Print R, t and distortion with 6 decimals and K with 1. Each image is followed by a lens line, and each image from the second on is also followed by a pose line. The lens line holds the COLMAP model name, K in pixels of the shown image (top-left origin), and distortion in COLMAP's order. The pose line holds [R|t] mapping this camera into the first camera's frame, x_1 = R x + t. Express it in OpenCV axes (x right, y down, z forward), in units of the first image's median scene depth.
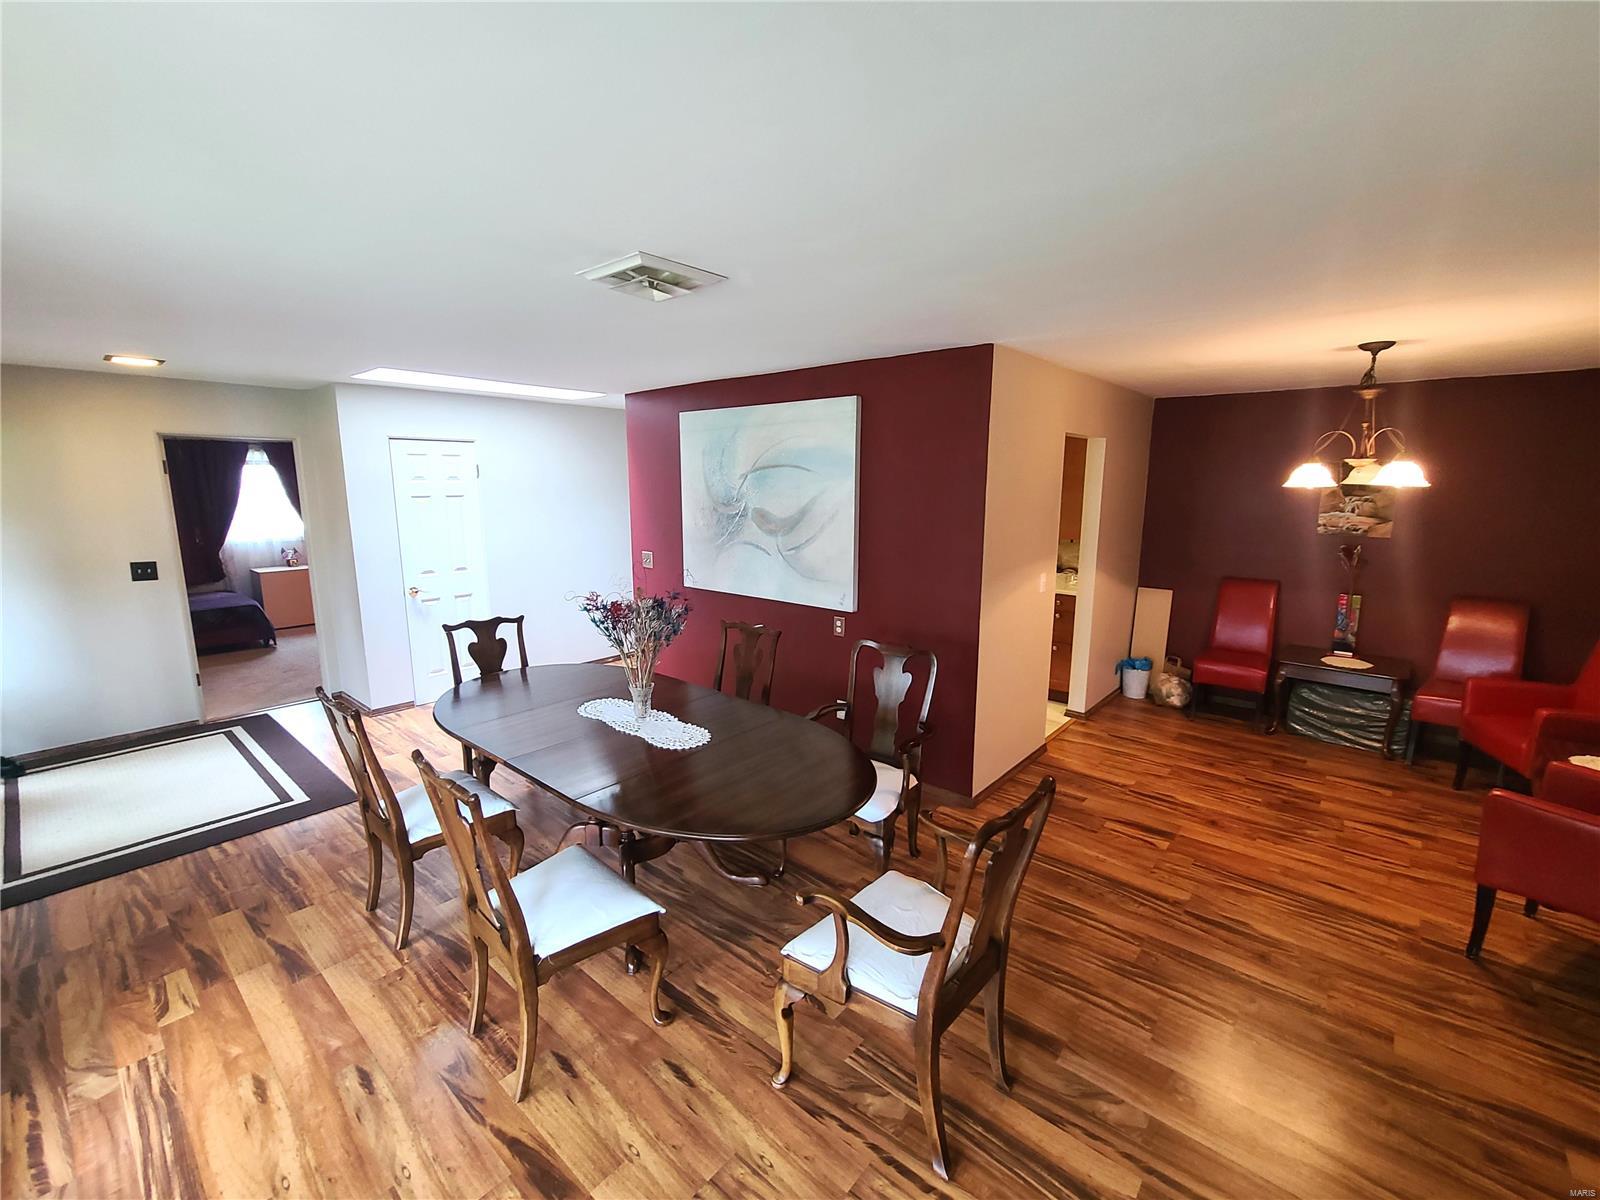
lens RADIAL K [[667.9, 0, 806.9], [0, 667.9, 598.5], [0, 0, 1]] dist [-0.003429, 0.000077]
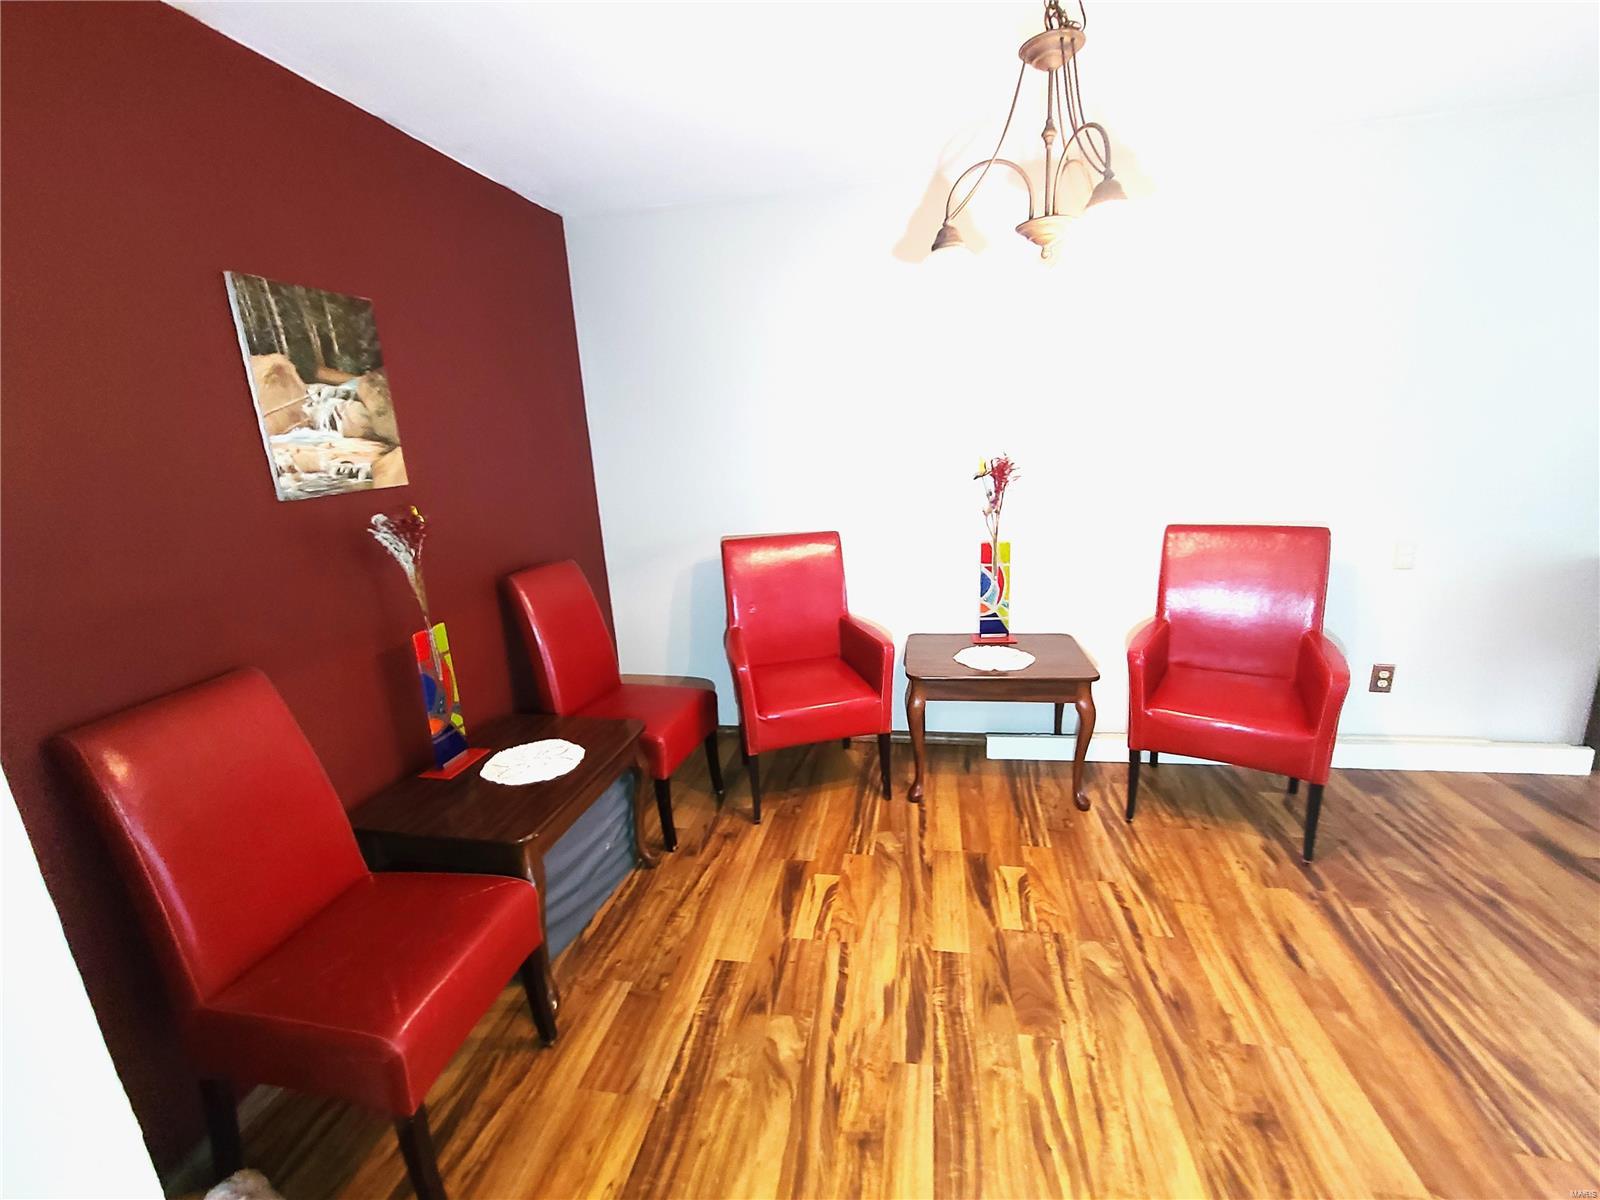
lens RADIAL K [[667.9, 0, 805.1], [0, 667.9, 603.8], [0, 0, 1]] dist [-0.003429, 0.000077]
pose [[-0.502041, -0.184385, 0.844960, 0.348294], [0.205938, 0.923418, 0.323866, -0.104712], [-0.839967, 0.336604, -0.425622, 0.968876]]
